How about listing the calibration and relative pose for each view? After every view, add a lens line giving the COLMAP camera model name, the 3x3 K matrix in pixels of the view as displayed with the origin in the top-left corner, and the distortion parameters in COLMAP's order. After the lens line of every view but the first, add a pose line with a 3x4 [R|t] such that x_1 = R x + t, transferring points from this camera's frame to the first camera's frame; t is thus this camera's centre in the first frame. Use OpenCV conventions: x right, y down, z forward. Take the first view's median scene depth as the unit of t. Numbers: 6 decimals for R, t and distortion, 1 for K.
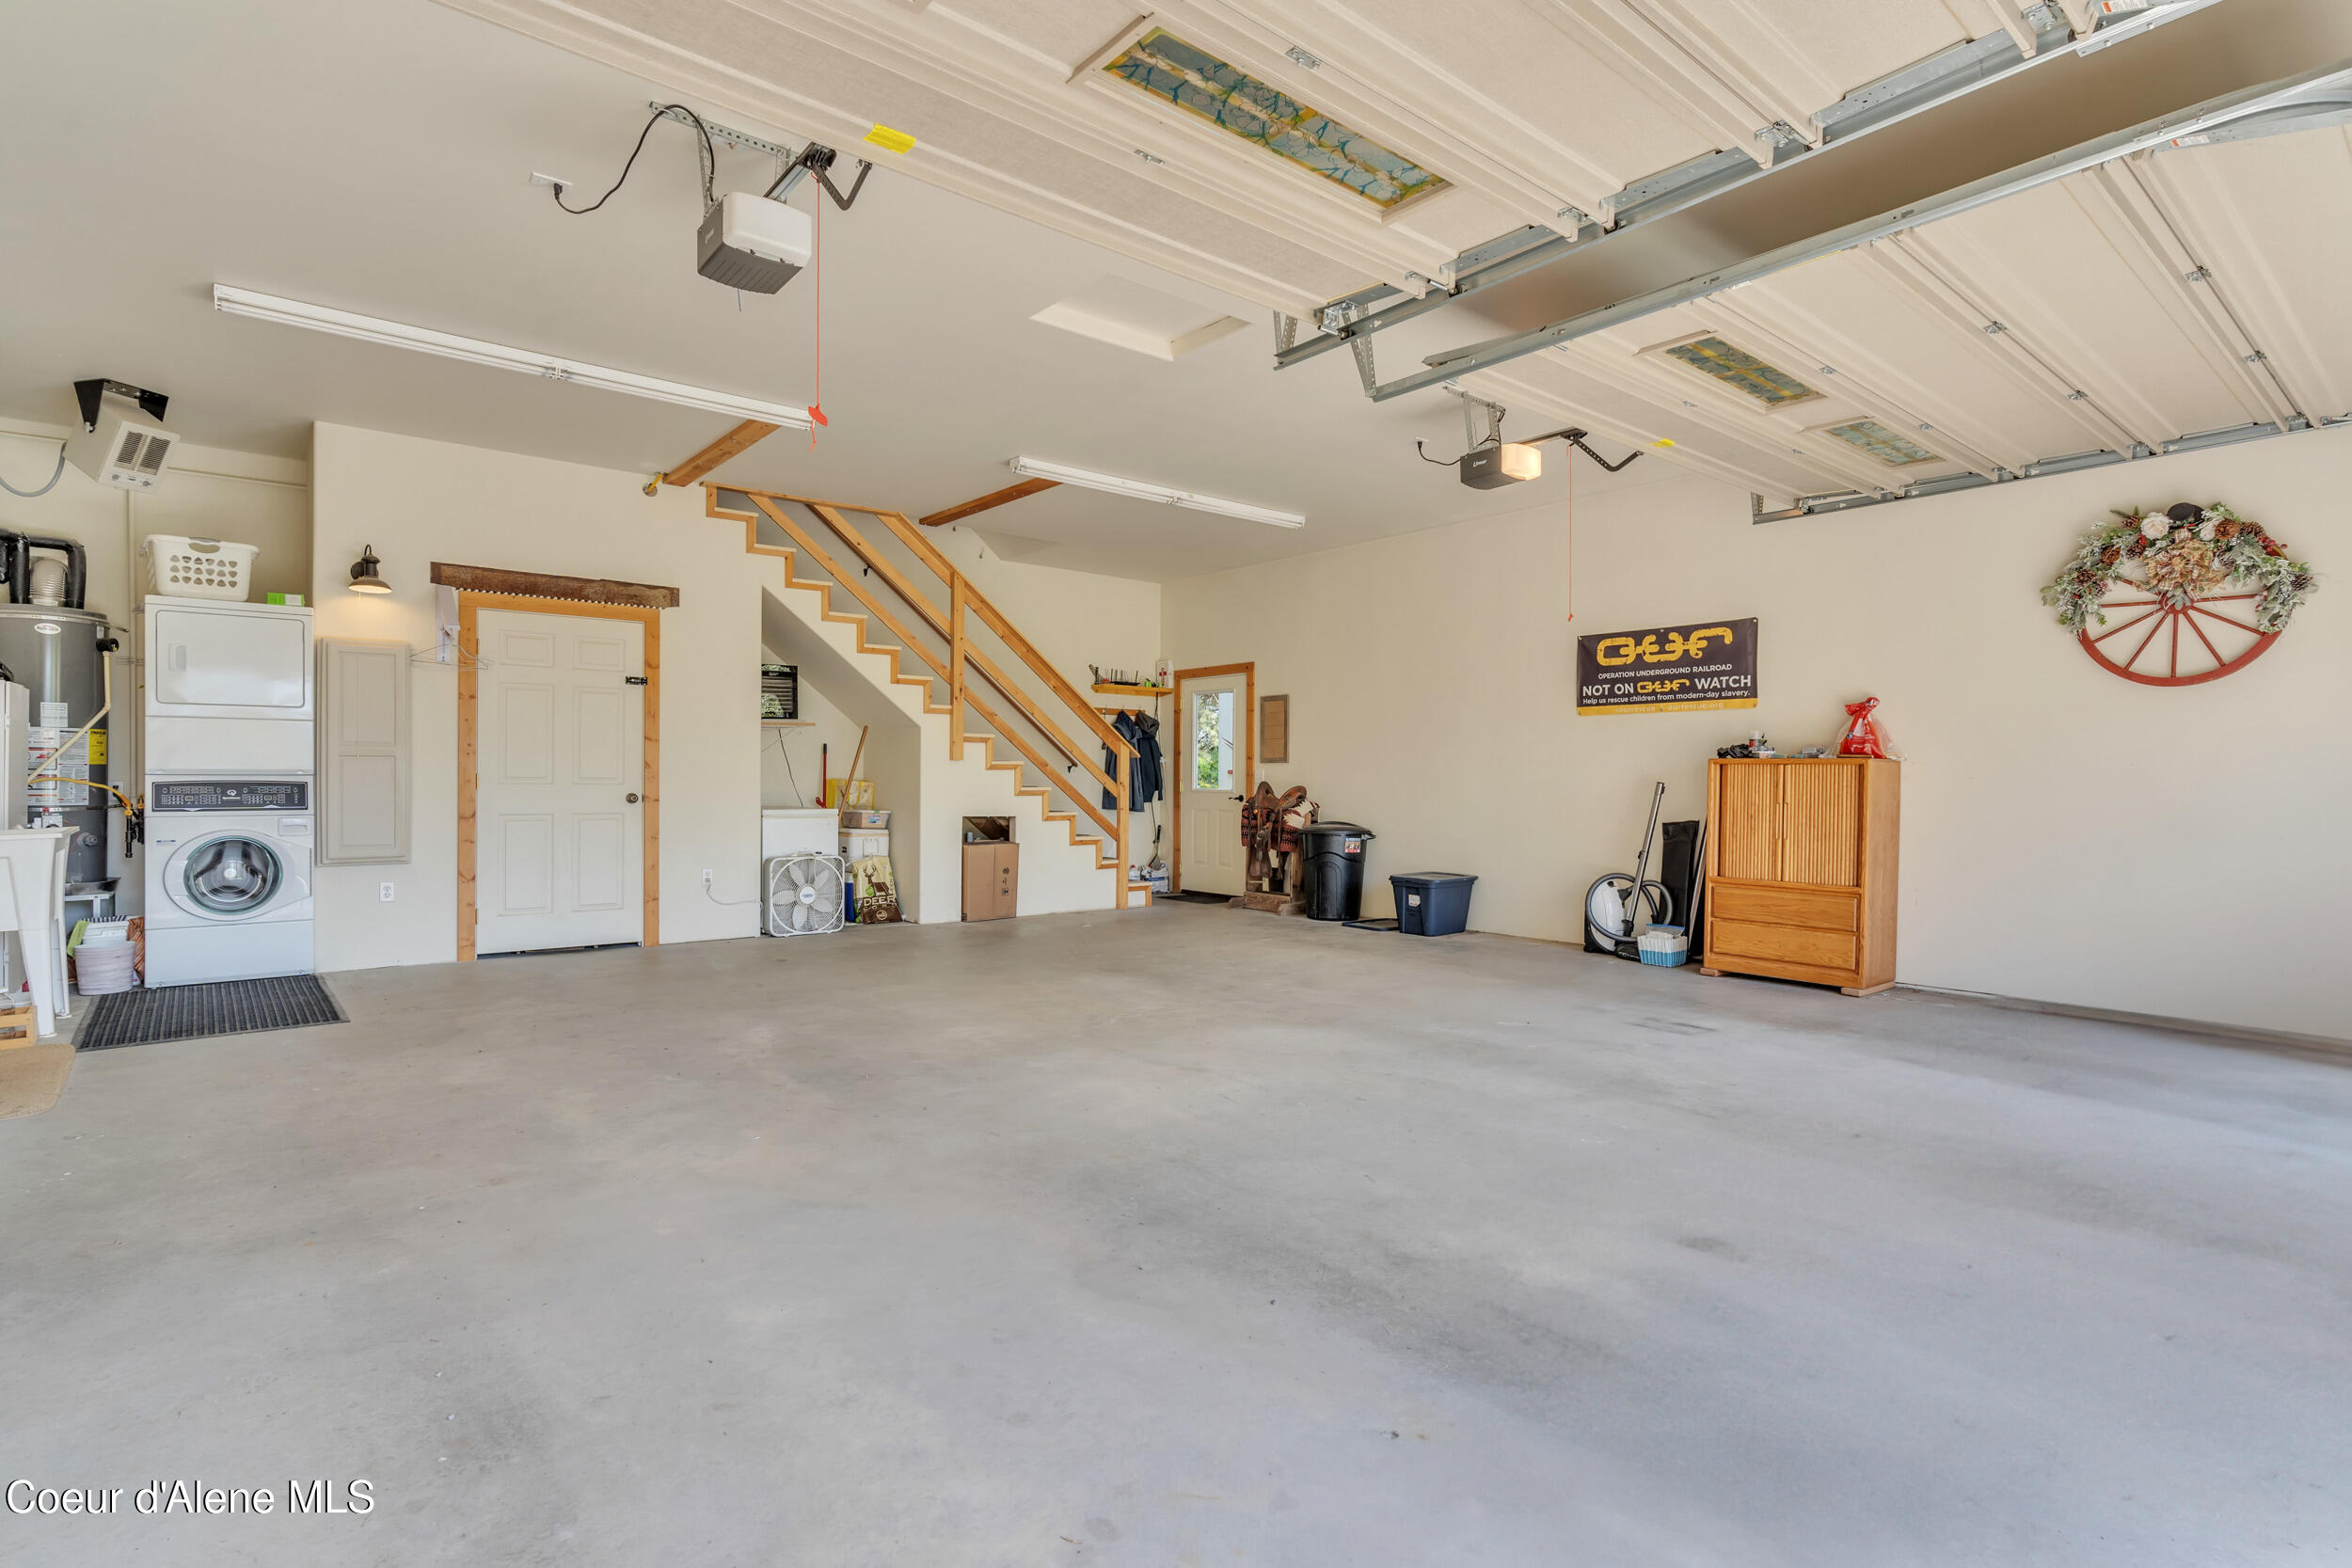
lens RADIAL K [[1138.3, 0, 1164.0], [0, 1138.3, 776.5], [0, 0, 1]] dist [0.001496, 0.001105]
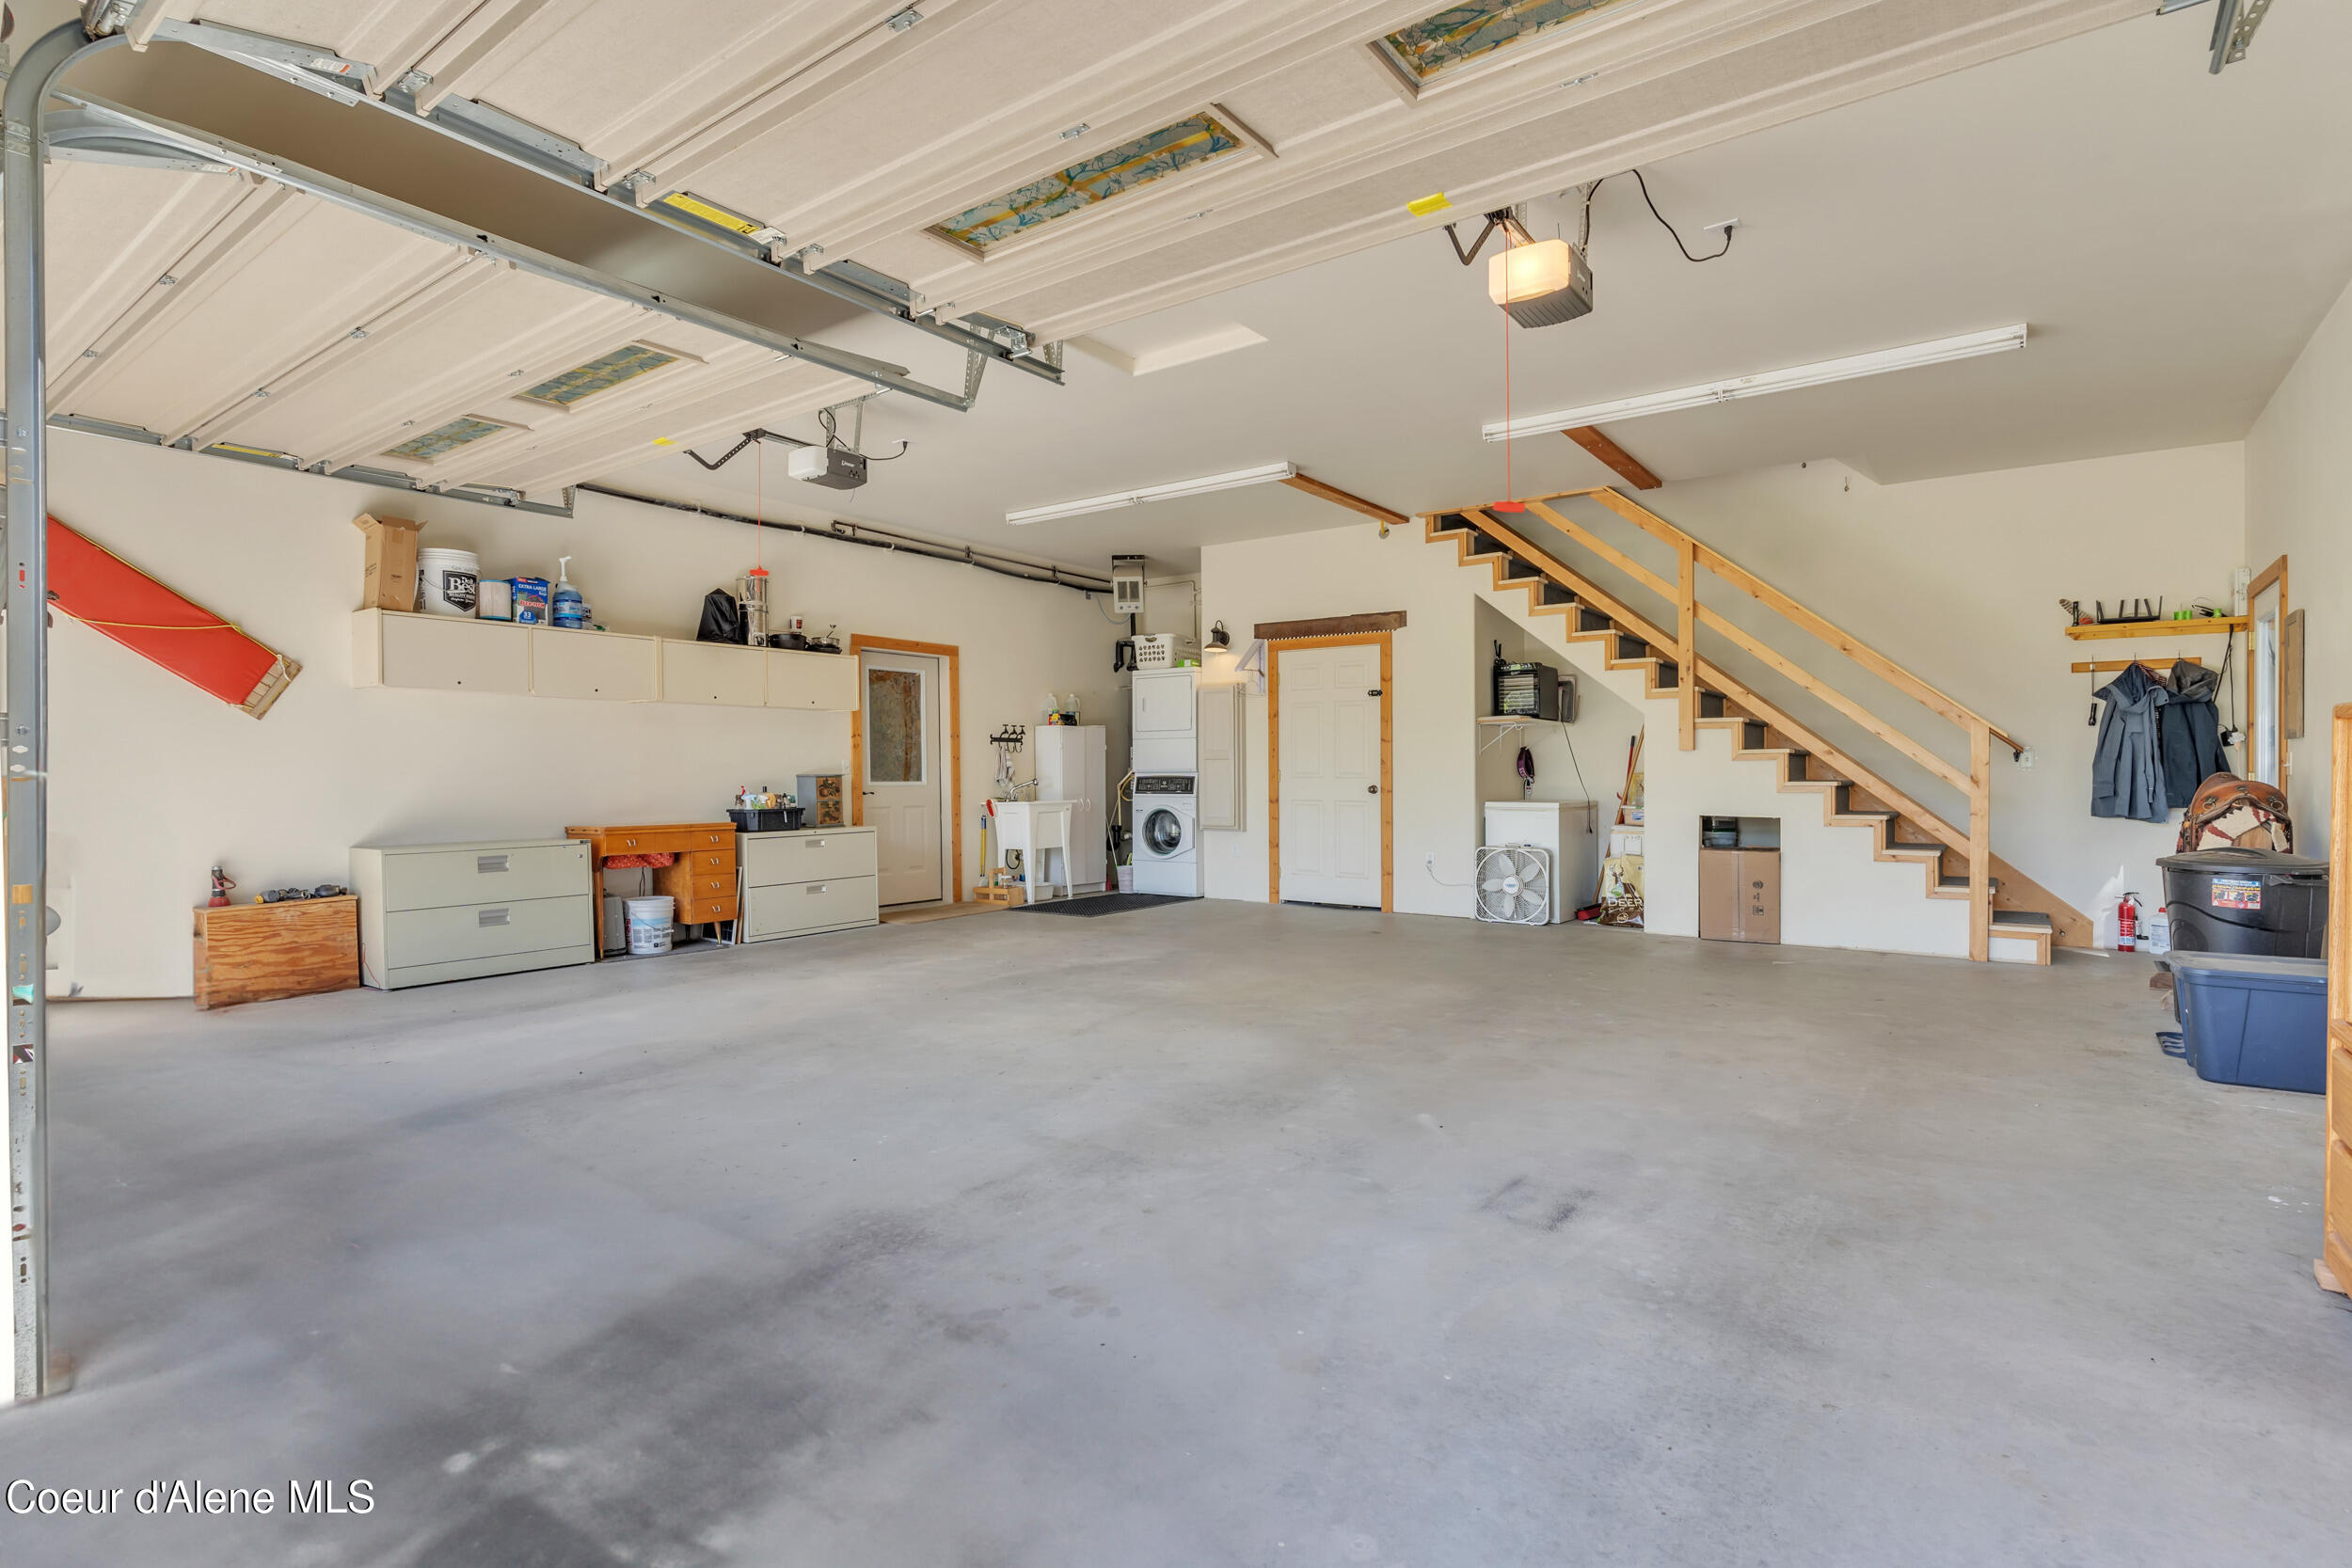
lens RADIAL K [[1138.3, 0, 1166.6], [0, 1138.3, 786.9], [0, 0, 1]] dist [0.001496, 0.001105]
pose [[0.252036, 0.006405, -0.967697, 0.659132], [0.004590, 0.999959, 0.007814, 0.005776], [0.967707, -0.006411, 0.251996, 0.474527]]
